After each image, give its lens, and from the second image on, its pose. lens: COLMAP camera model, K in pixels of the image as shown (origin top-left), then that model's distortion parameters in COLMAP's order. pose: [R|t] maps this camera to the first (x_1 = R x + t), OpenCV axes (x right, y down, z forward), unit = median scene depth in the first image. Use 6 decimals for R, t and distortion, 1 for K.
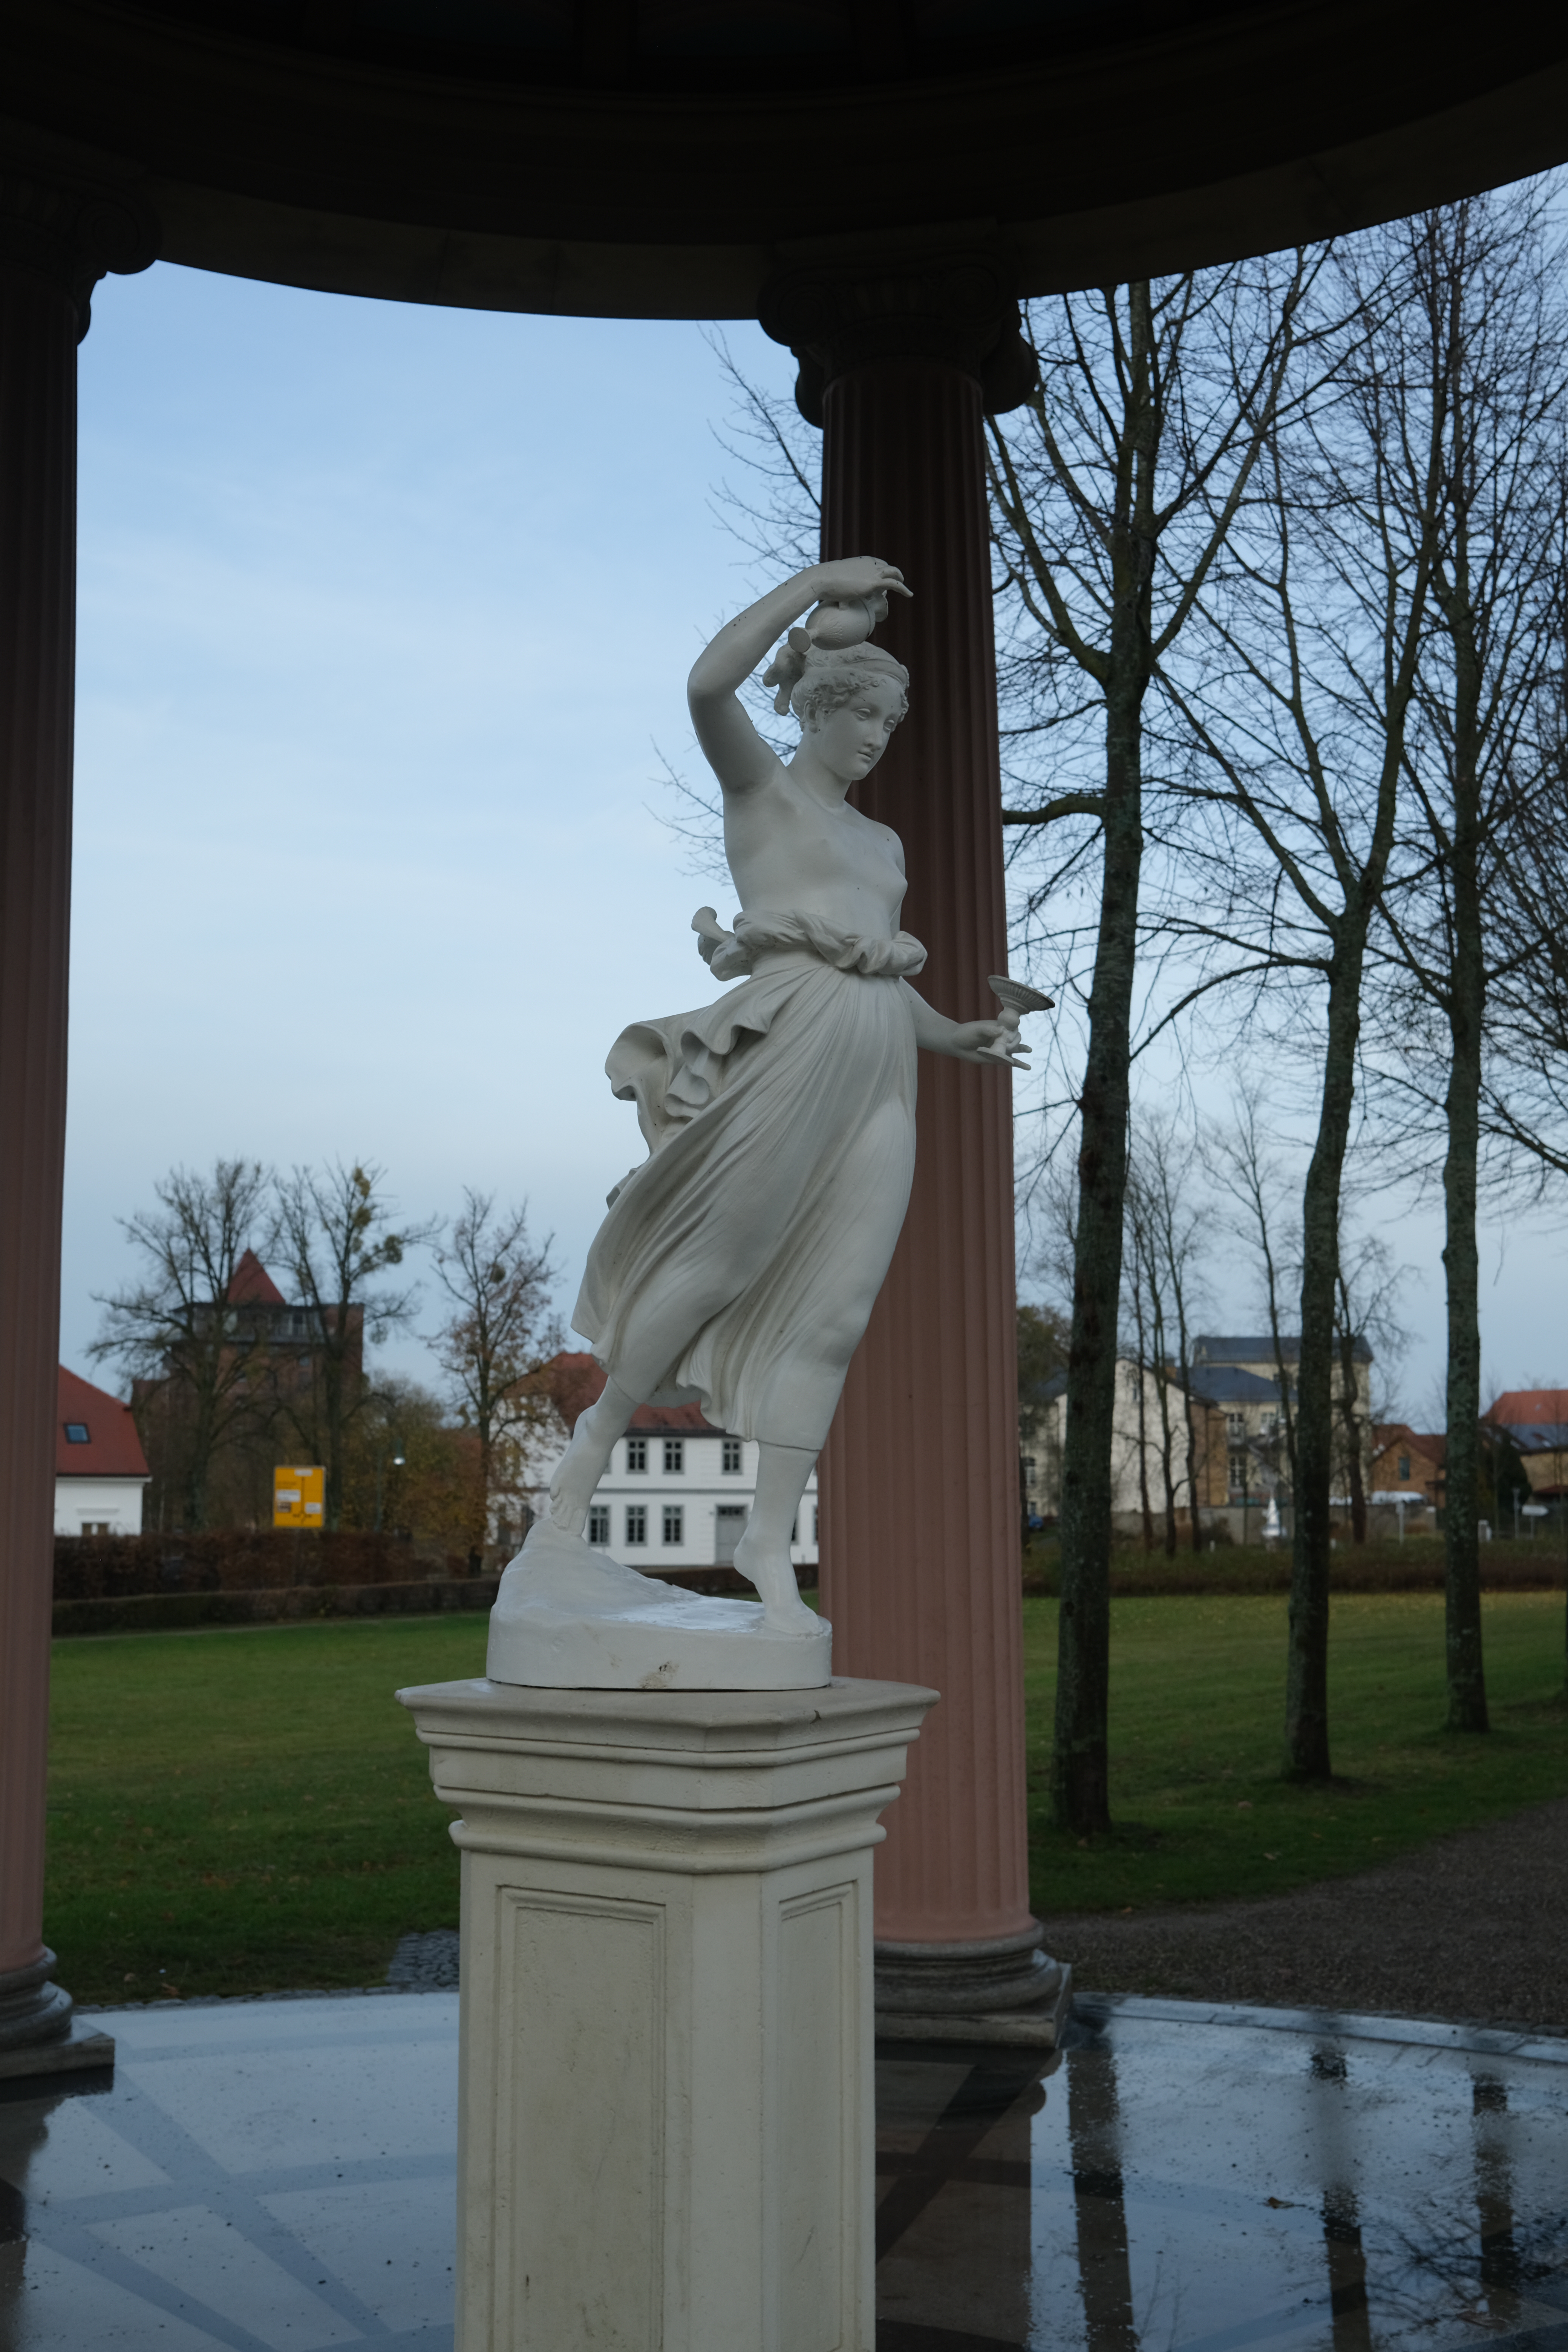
lens RADIAL K [[2397.4, 0, 784.0], [0, 2397.4, 1176.0], [0, 0, 1]] dist [-0.054864, 0.144849]
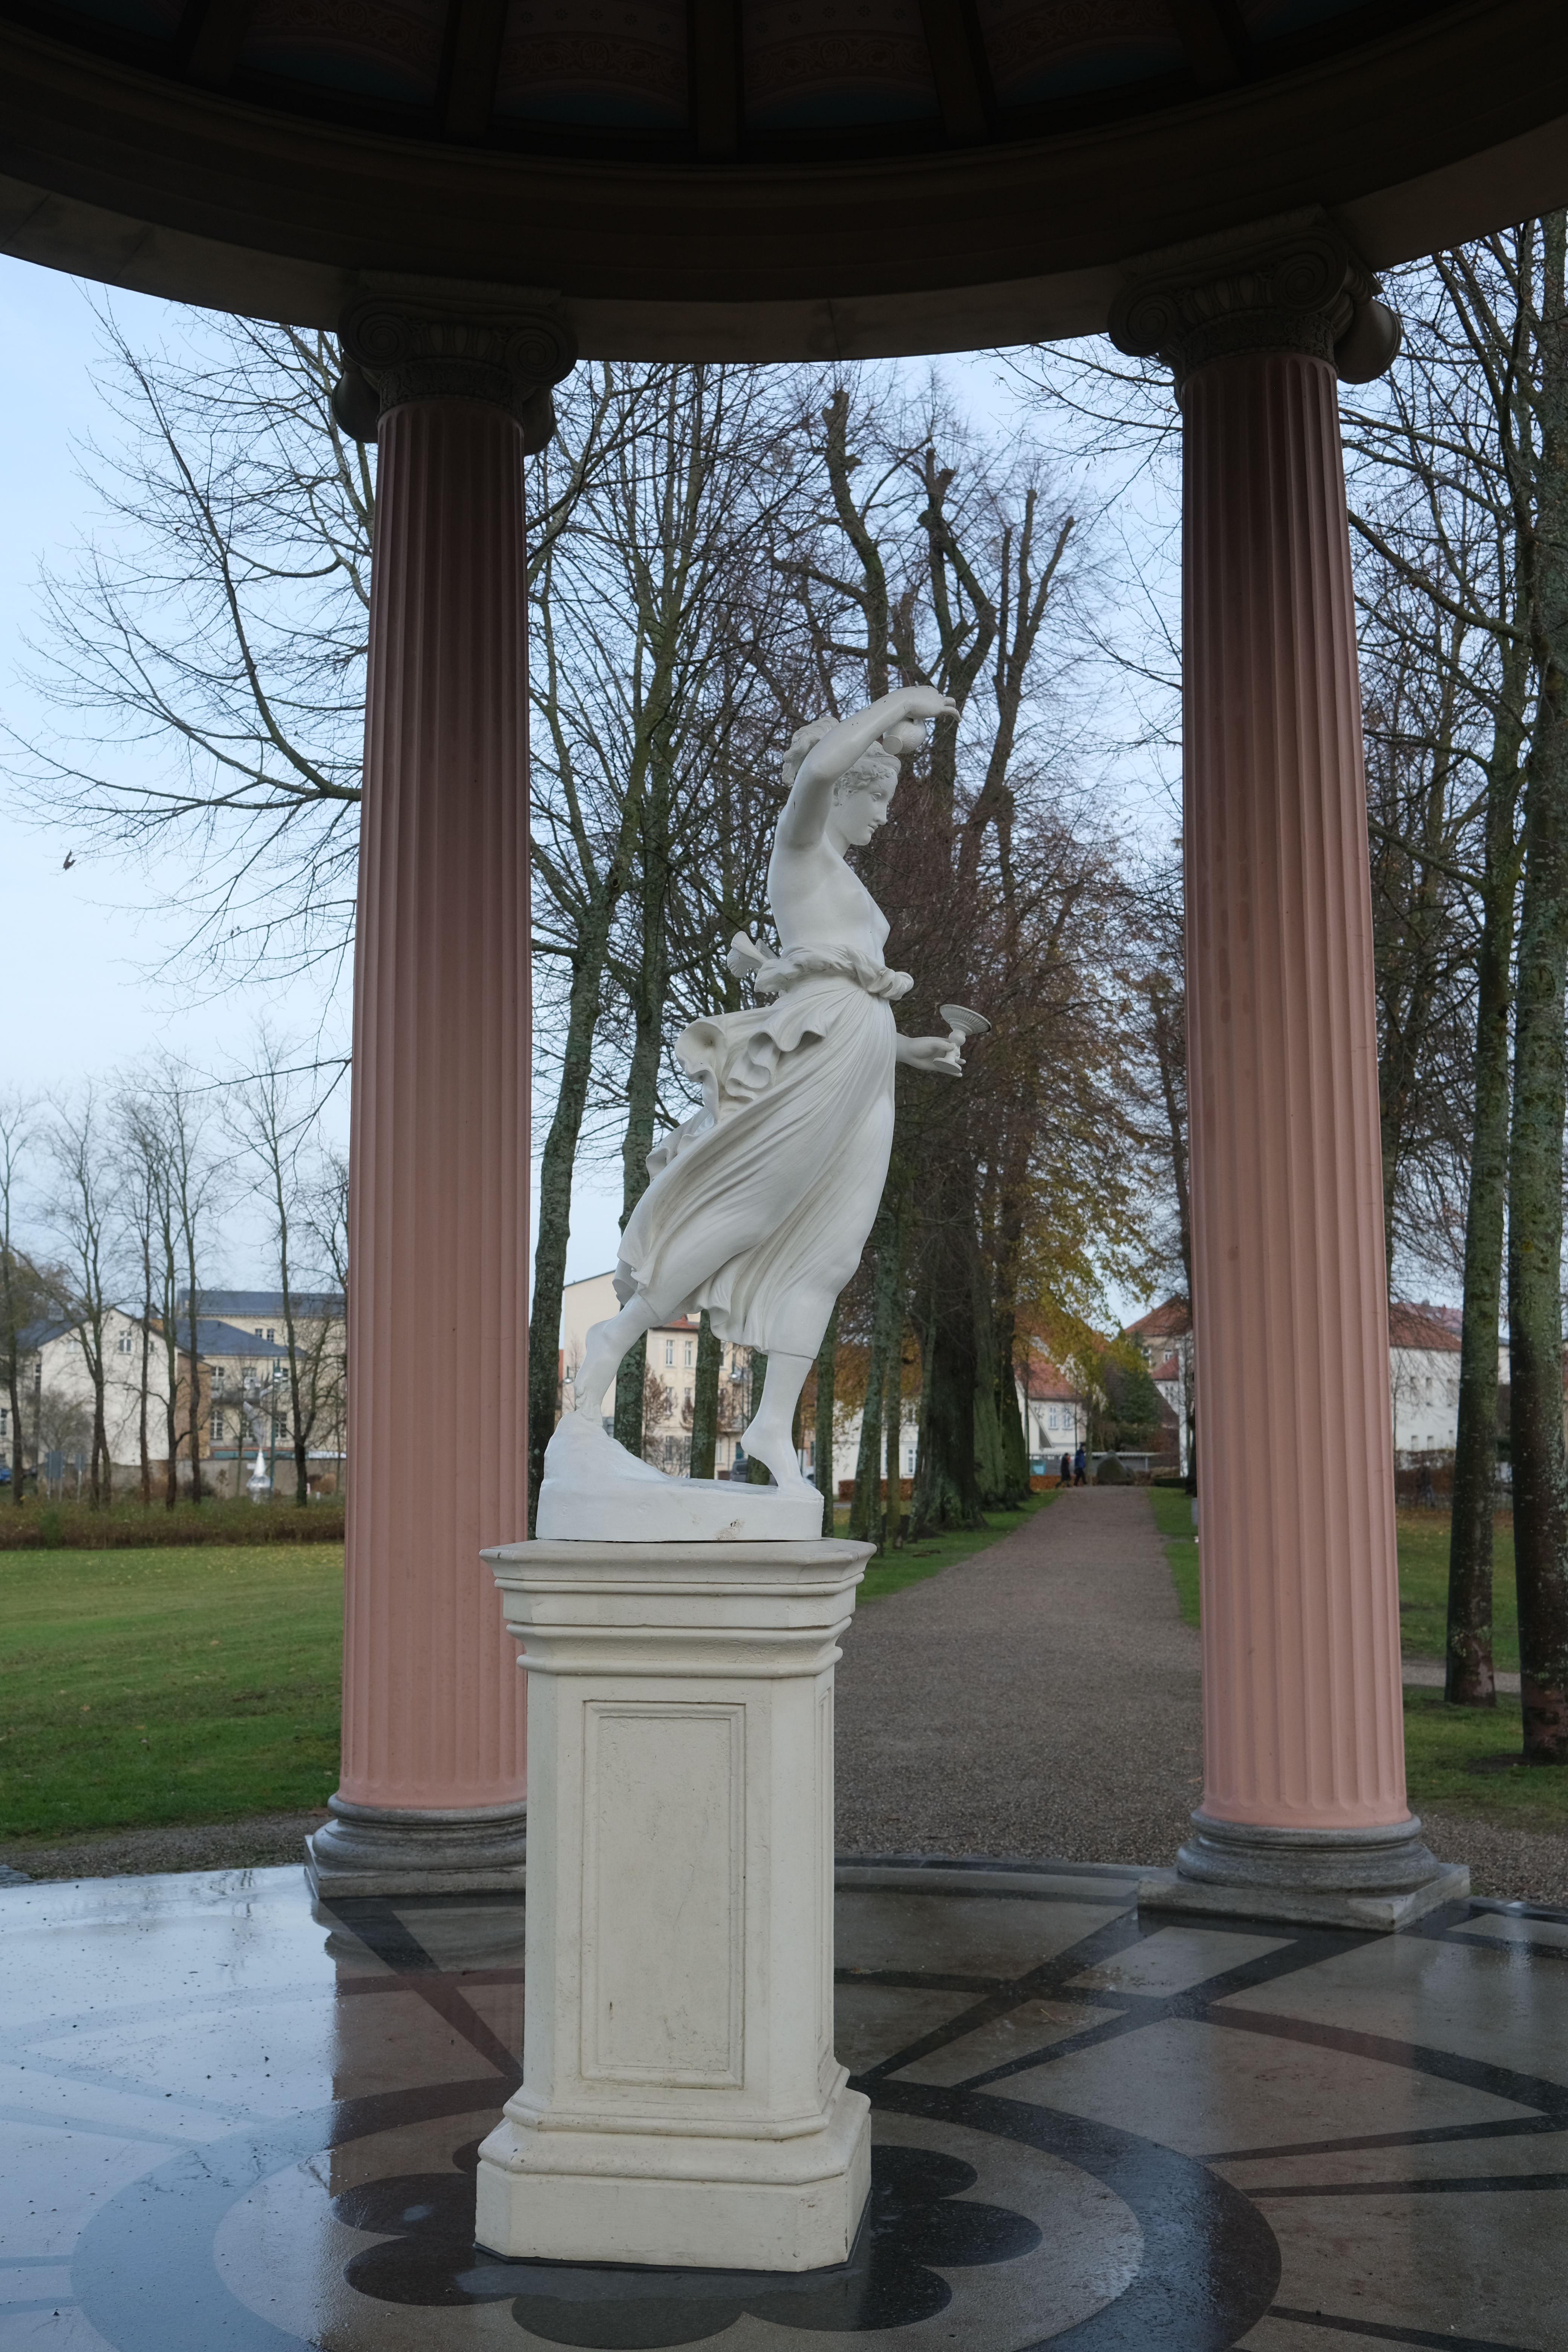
lens RADIAL K [[2397.4, 0, 784.0], [0, 2397.4, 1176.0], [0, 0, 1]] dist [-0.054864, 0.144849]
pose [[0.907693, 0.050371, 0.416601, -0.245541], [-0.057889, 0.998308, 0.005424, 0.004140], [-0.415623, -0.029040, 0.909073, -0.077127]]
